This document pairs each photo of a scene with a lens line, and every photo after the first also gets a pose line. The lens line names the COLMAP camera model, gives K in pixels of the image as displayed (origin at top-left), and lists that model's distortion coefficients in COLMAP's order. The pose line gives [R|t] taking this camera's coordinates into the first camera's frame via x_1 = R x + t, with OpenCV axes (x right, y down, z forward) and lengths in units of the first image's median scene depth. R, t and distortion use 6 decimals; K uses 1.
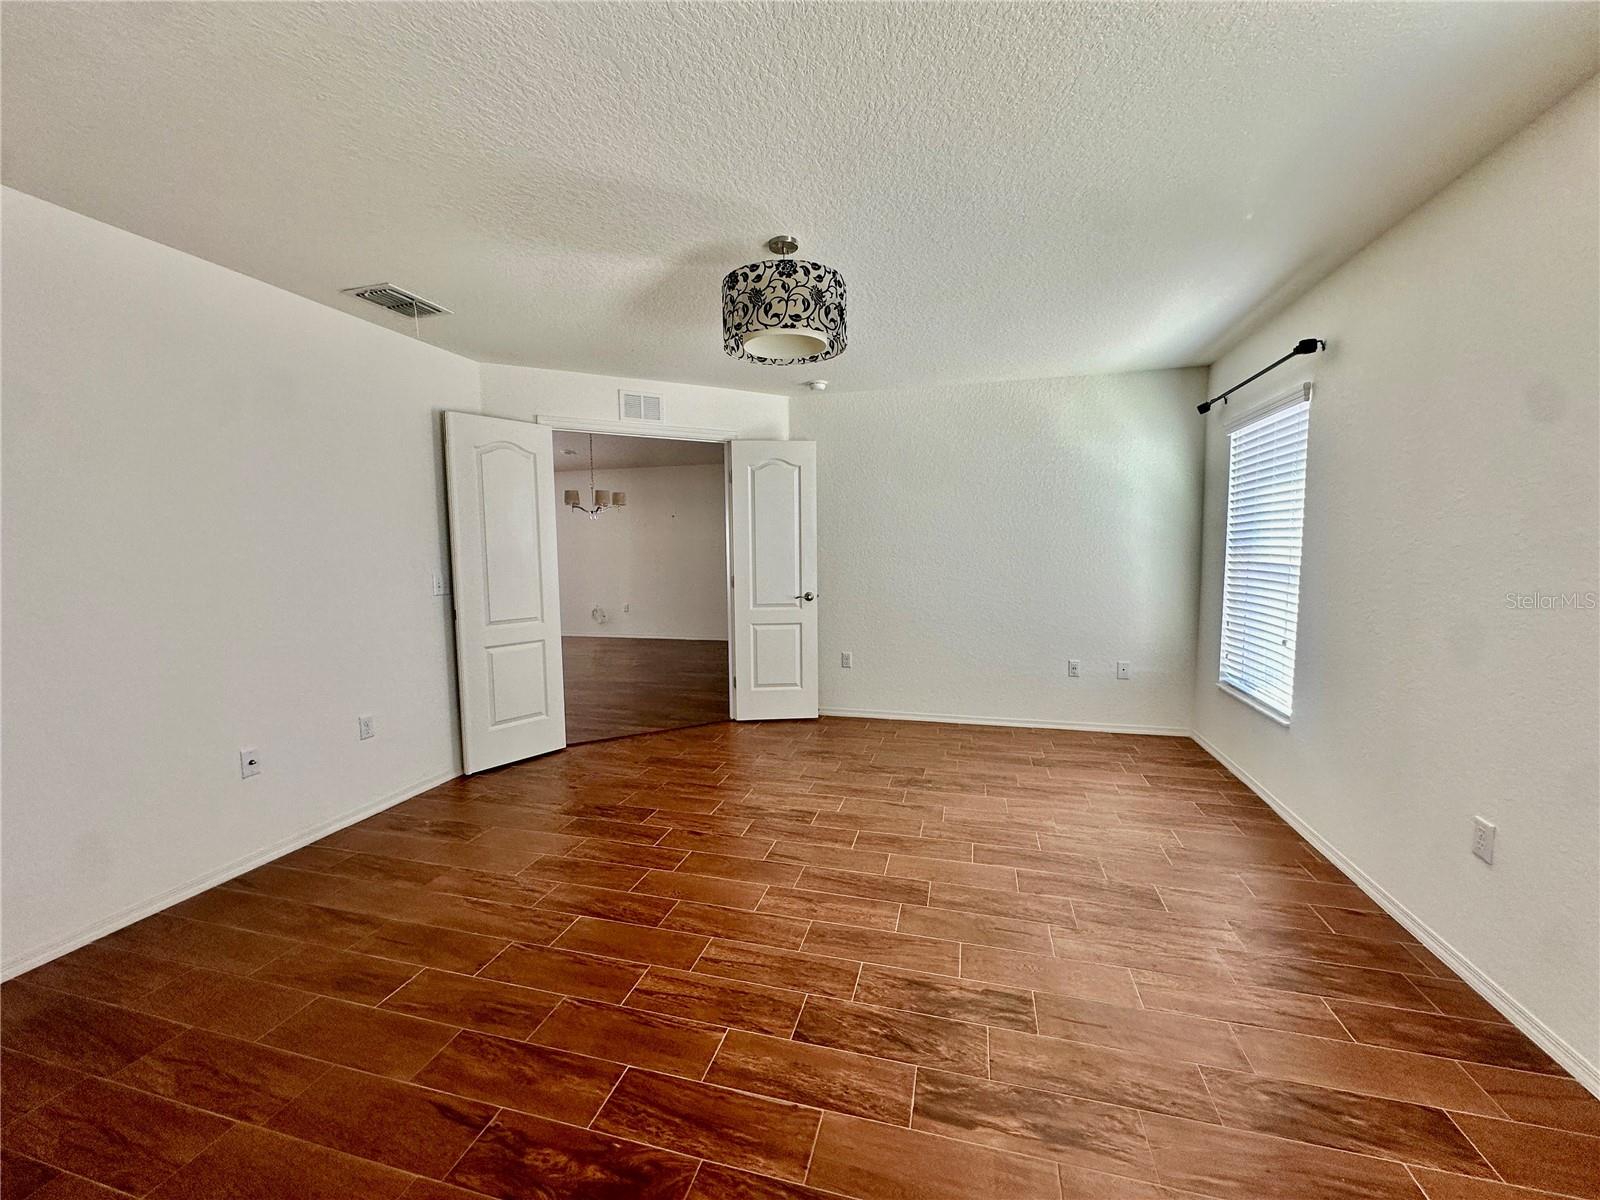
lens RADIAL K [[637.7, 0, 797.6], [0, 637.7, 598.9], [0, 0, 1]] dist [-0.007164, 0.001627]
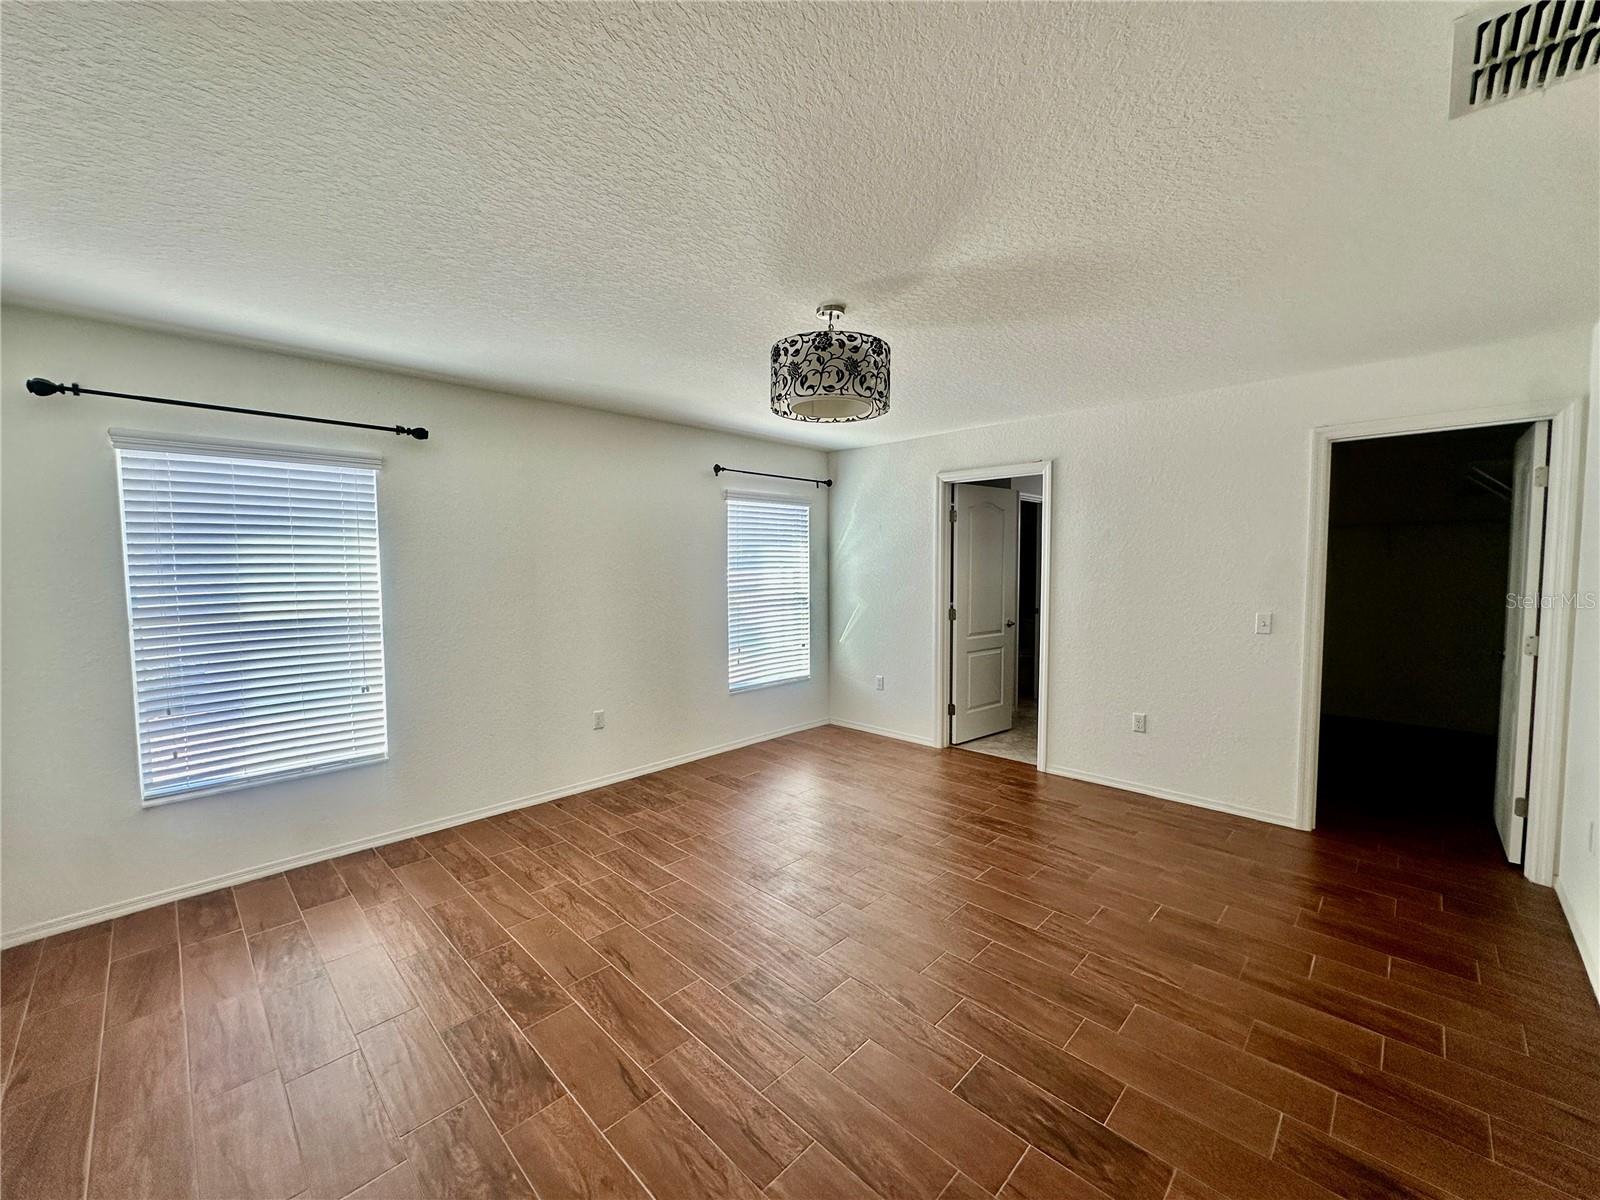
lens RADIAL K [[637.7, 0, 798.0], [0, 637.7, 601.3], [0, 0, 1]] dist [-0.007164, 0.001627]
pose [[-0.871597, -0.014592, 0.490007, -0.344074], [0.054444, 0.990492, 0.126338, -0.153431], [-0.487191, 0.136794, -0.862515, 1.406364]]
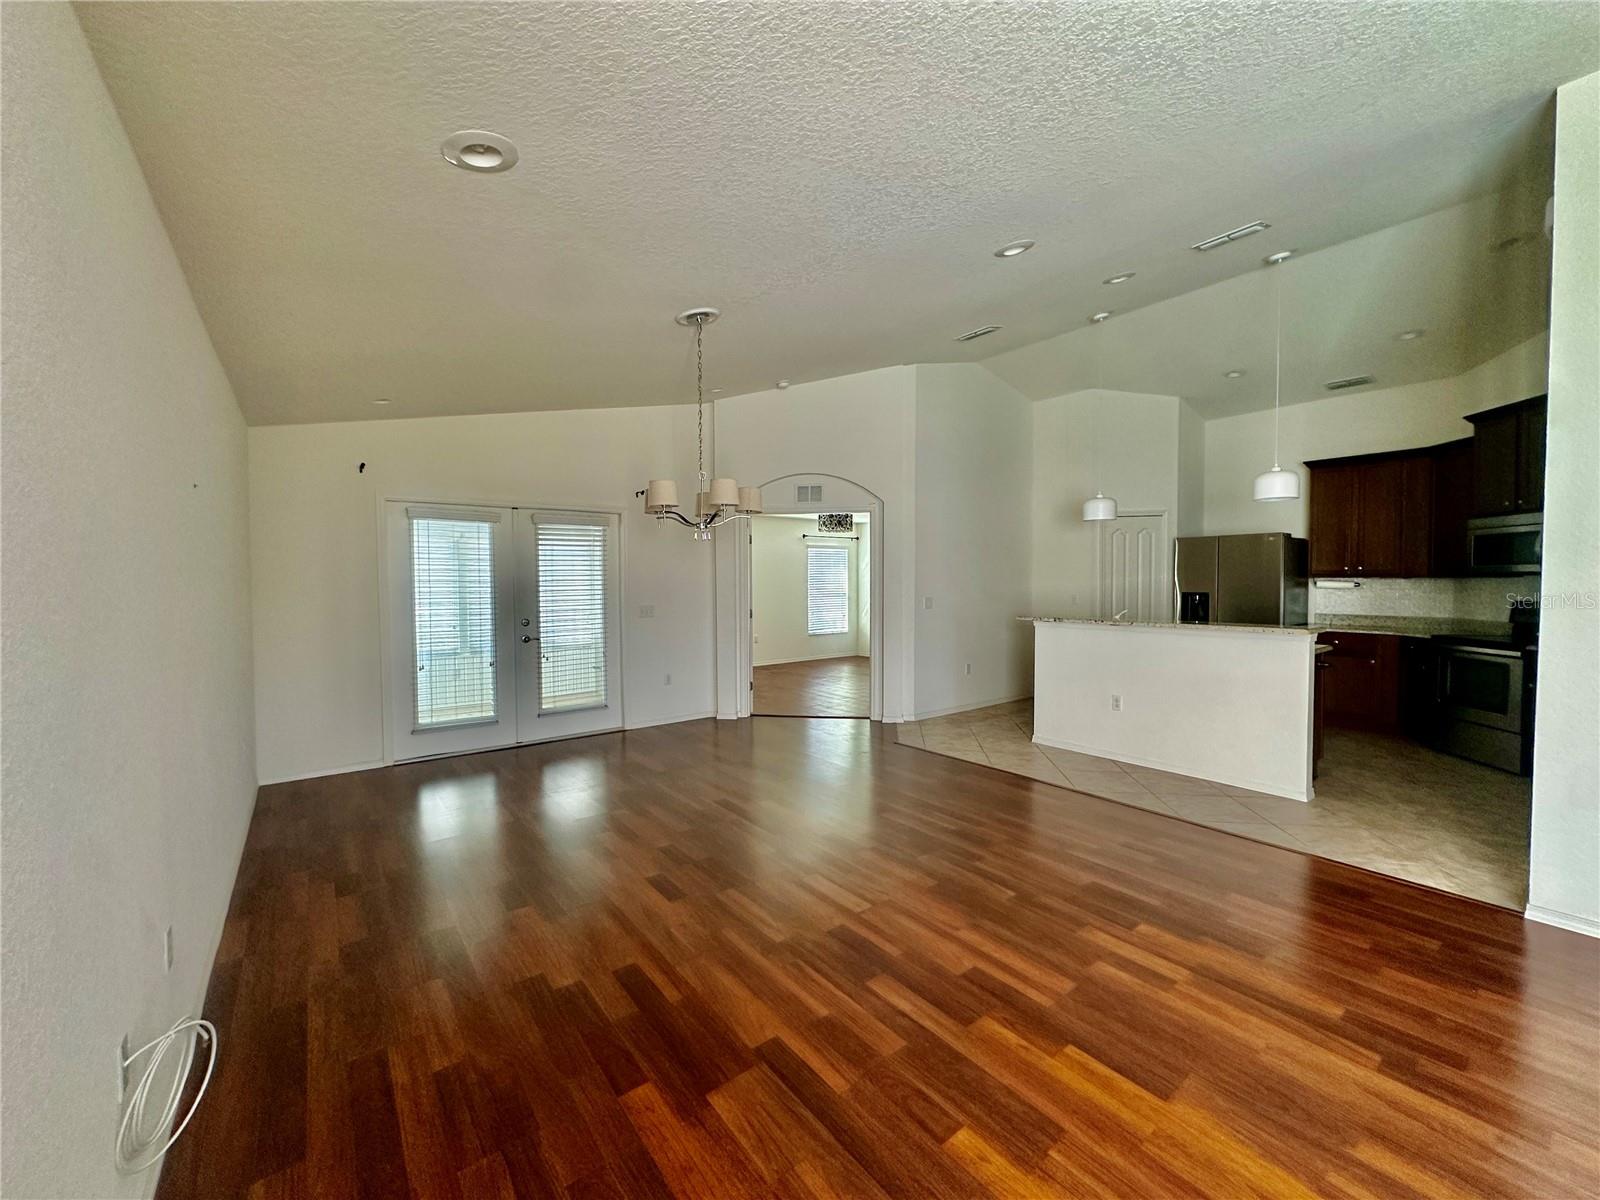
lens RADIAL K [[637.7, 0, 800.6], [0, 637.7, 599.9], [0, 0, 1]] dist [-0.007164, 0.001627]
pose [[-0.794935, -0.000539, 0.606694, -1.539827], [0.070316, 0.993179, 0.093015, -0.264183], [-0.602606, 0.116601, -0.789475, 2.964116]]
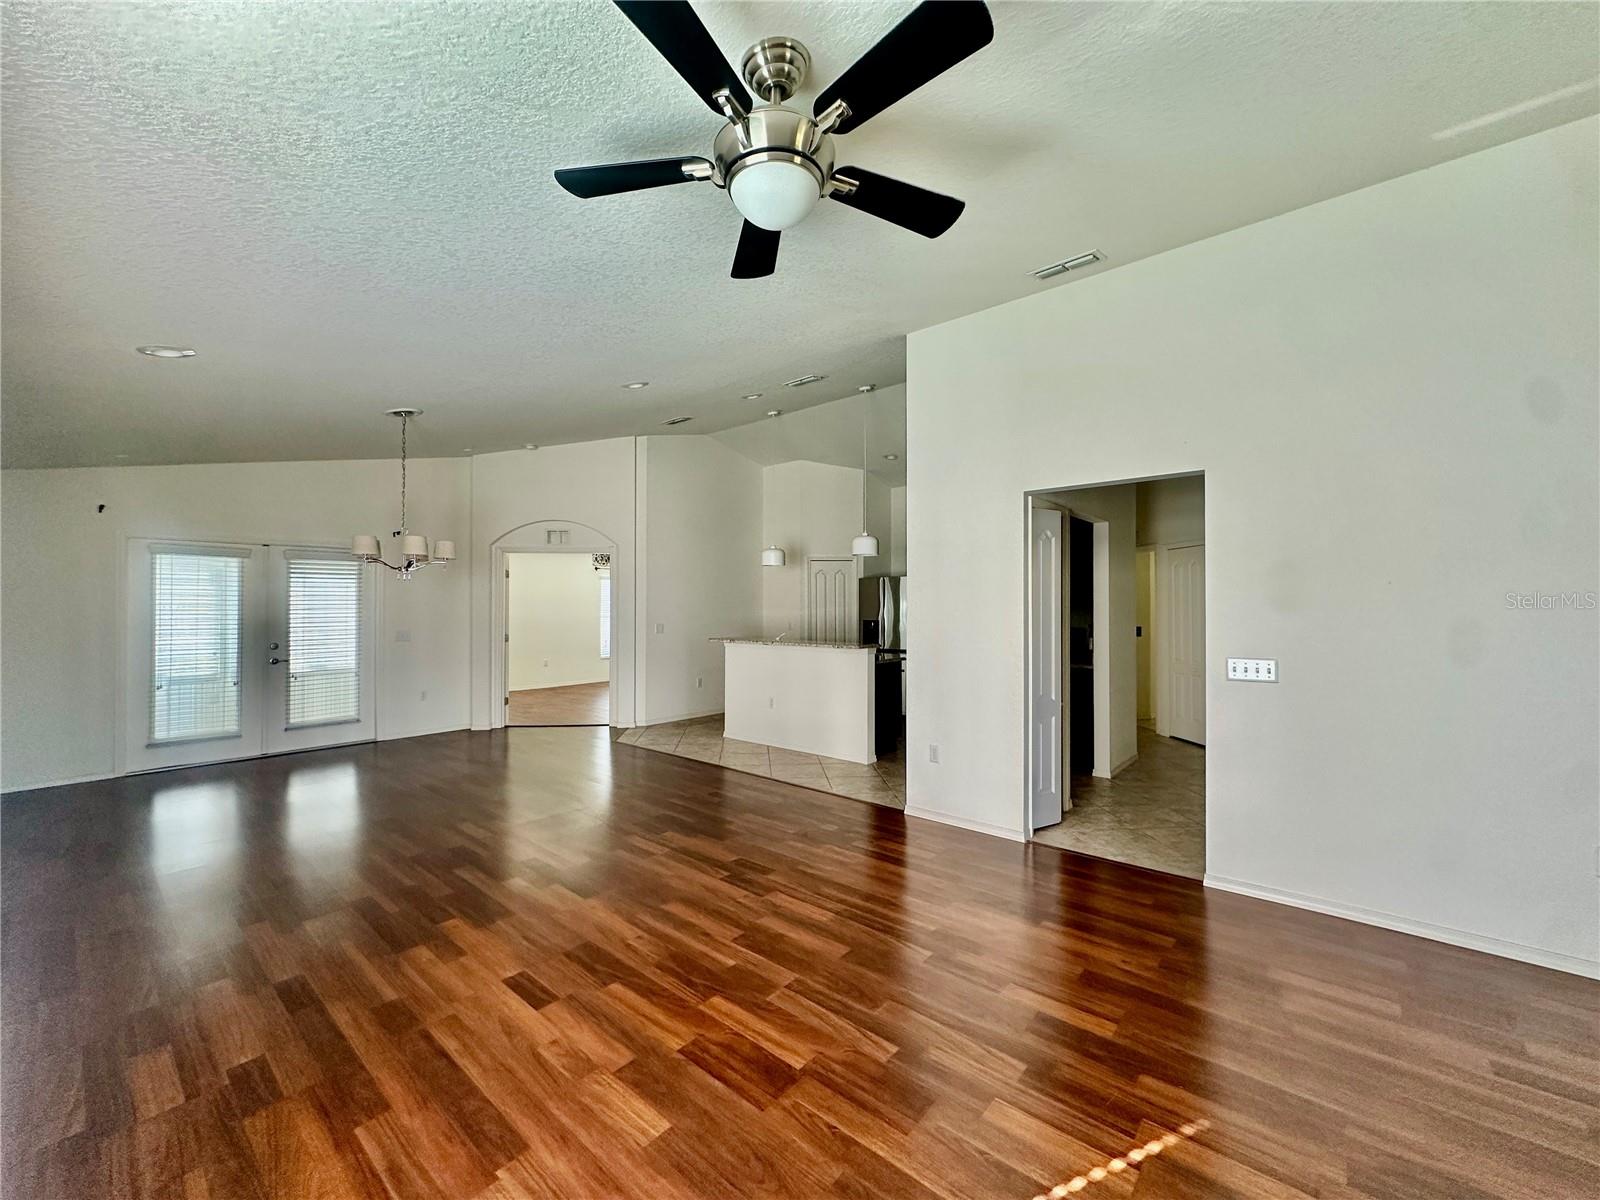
lens RADIAL K [[637.7, 0, 801.9], [0, 637.7, 599.6], [0, 0, 1]] dist [-0.007164, 0.001627]
pose [[-0.904103, 0.019121, 0.426888, -2.203683], [0.051017, 0.996683, 0.063406, -0.278577], [-0.424259, 0.079104, -0.902079, 3.115897]]
